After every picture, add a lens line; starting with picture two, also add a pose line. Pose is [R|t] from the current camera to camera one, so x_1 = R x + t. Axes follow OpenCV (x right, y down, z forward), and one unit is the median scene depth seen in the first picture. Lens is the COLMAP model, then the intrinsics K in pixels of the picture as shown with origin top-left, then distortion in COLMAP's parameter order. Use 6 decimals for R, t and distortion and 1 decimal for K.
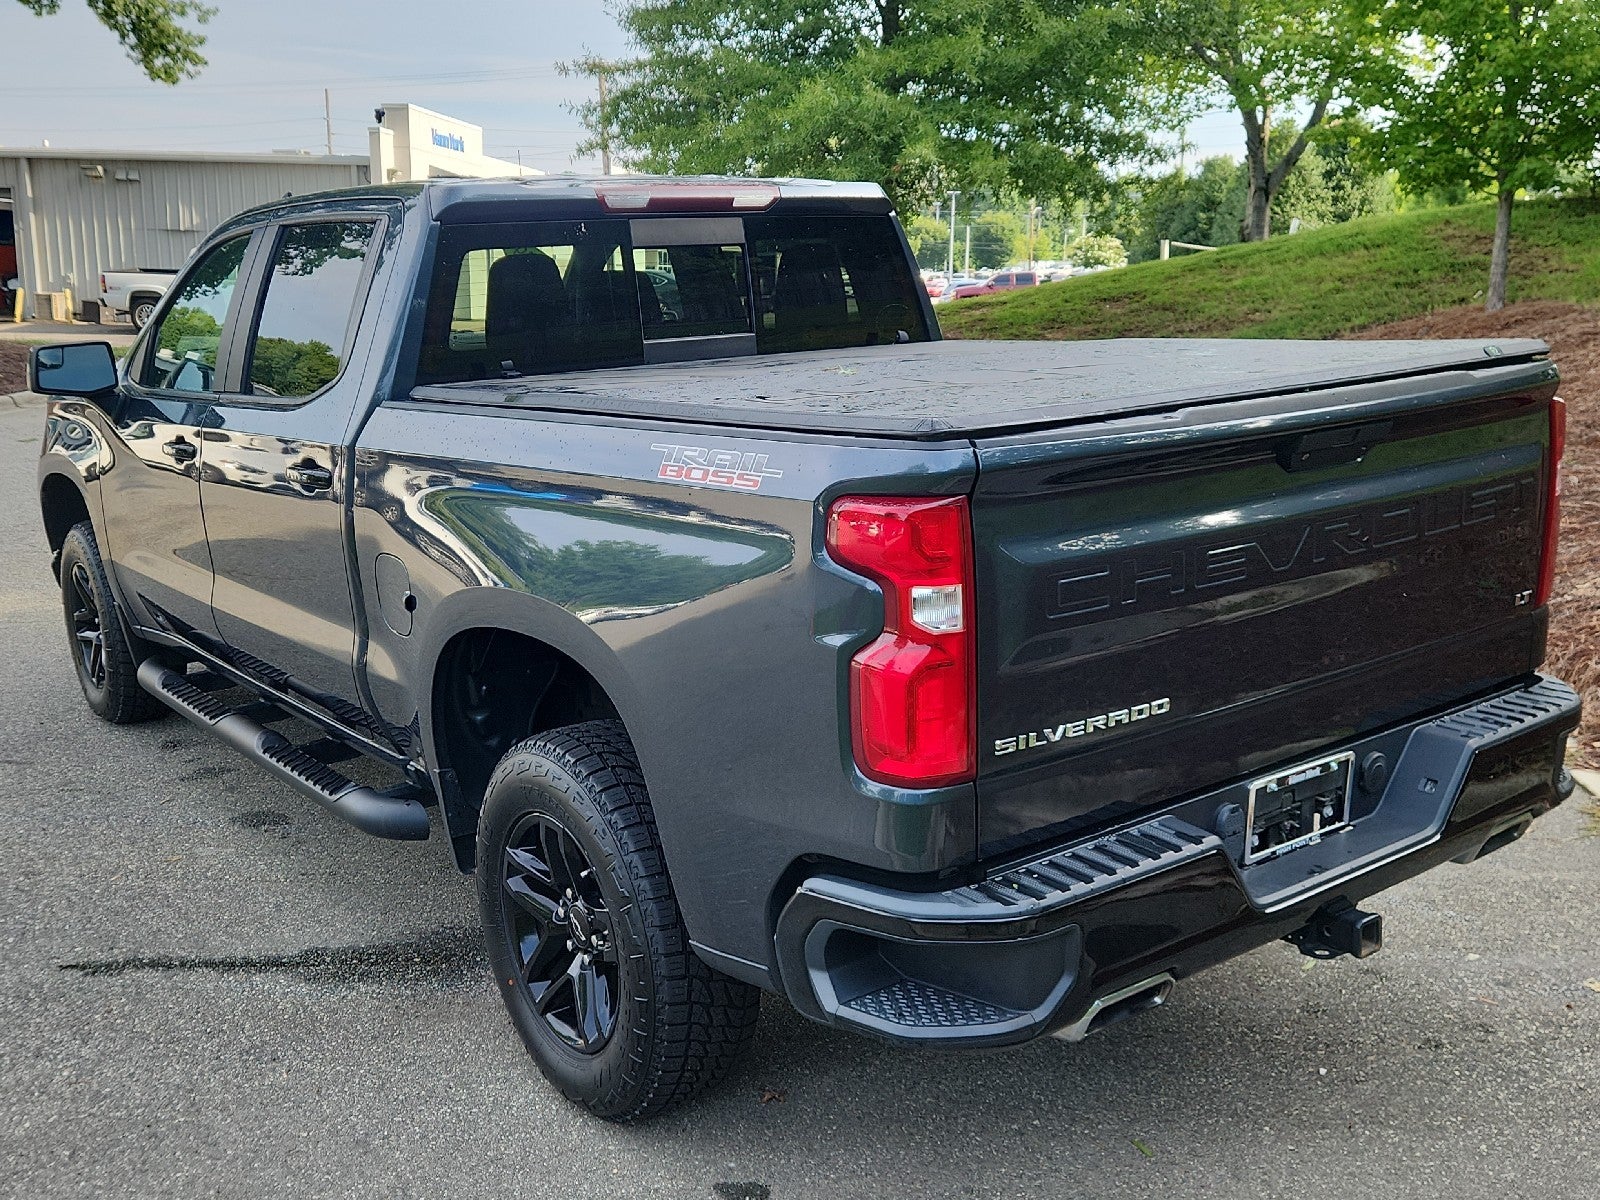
lens RADIAL K [[1568.6, 0, 800.0], [0, 1568.6, 600.0], [0, 0, 1]] dist [0.079242, -0.073796]
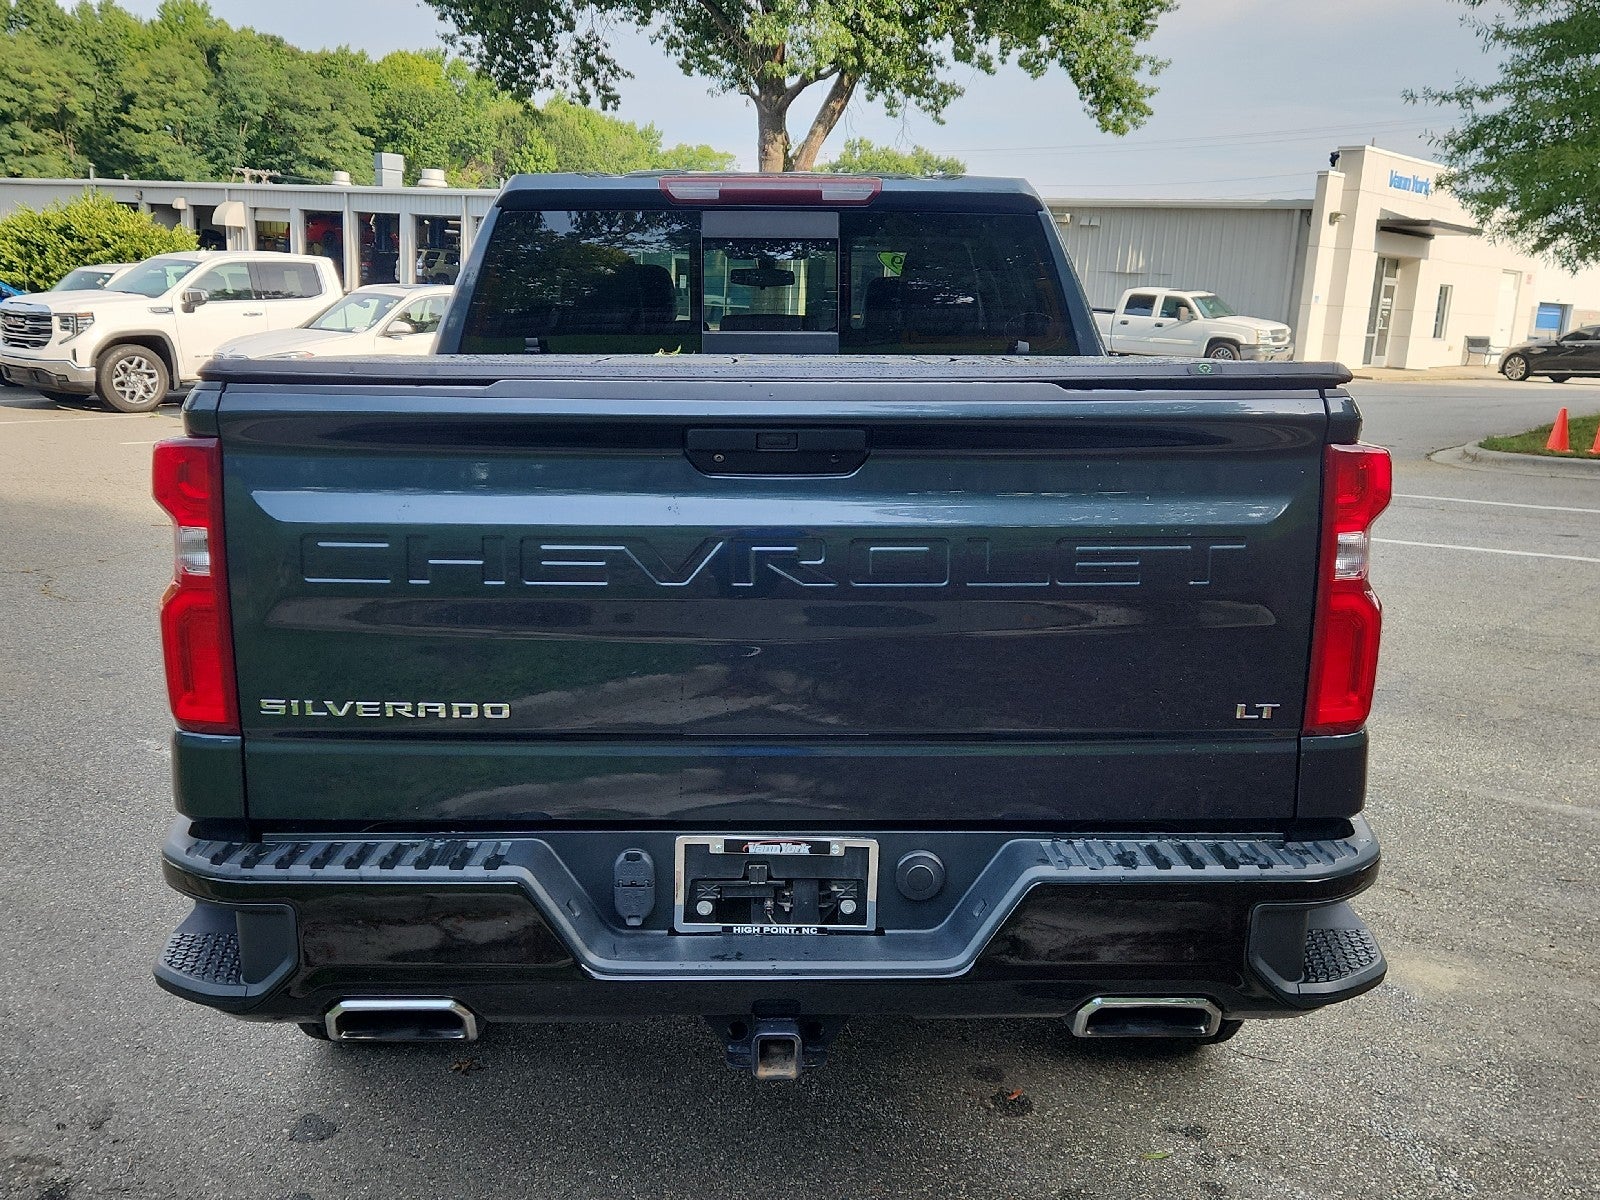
lens RADIAL K [[1568.6, 0, 800.0], [0, 1568.6, 600.0], [0, 0, 1]] dist [0.079242, -0.073796]
pose [[0.804681, 0.142988, -0.576232, 0.747531], [-0.160627, 0.986801, 0.020560, -0.034895], [0.571566, 0.076014, 0.817028, 0.306761]]
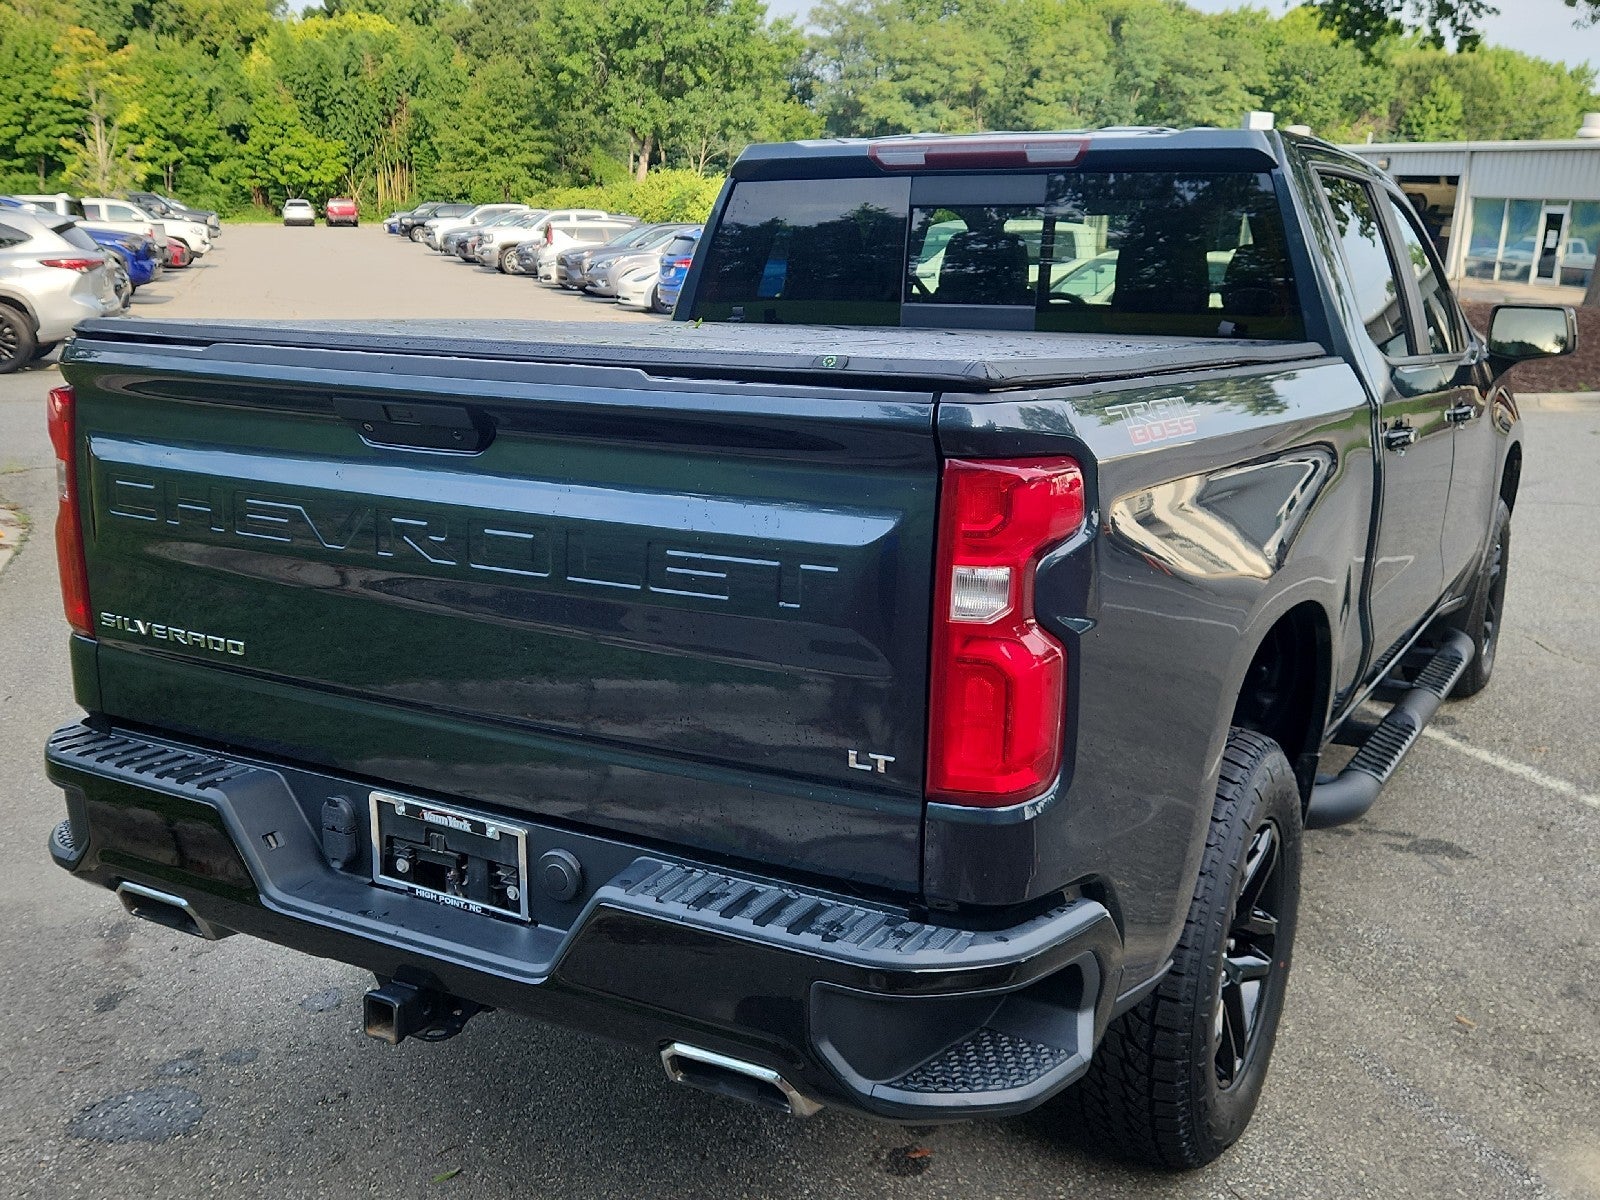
lens RADIAL K [[1583.3, 0, 800.0], [0, 1583.3, 600.0], [0, 0, 1]] dist [0.066458, -0.033855]
pose [[0.389157, 0.227597, -0.892612, 1.061655], [-0.229603, 0.962380, 0.145285, -0.158118], [0.892098, 0.148408, 0.426774, 0.753117]]
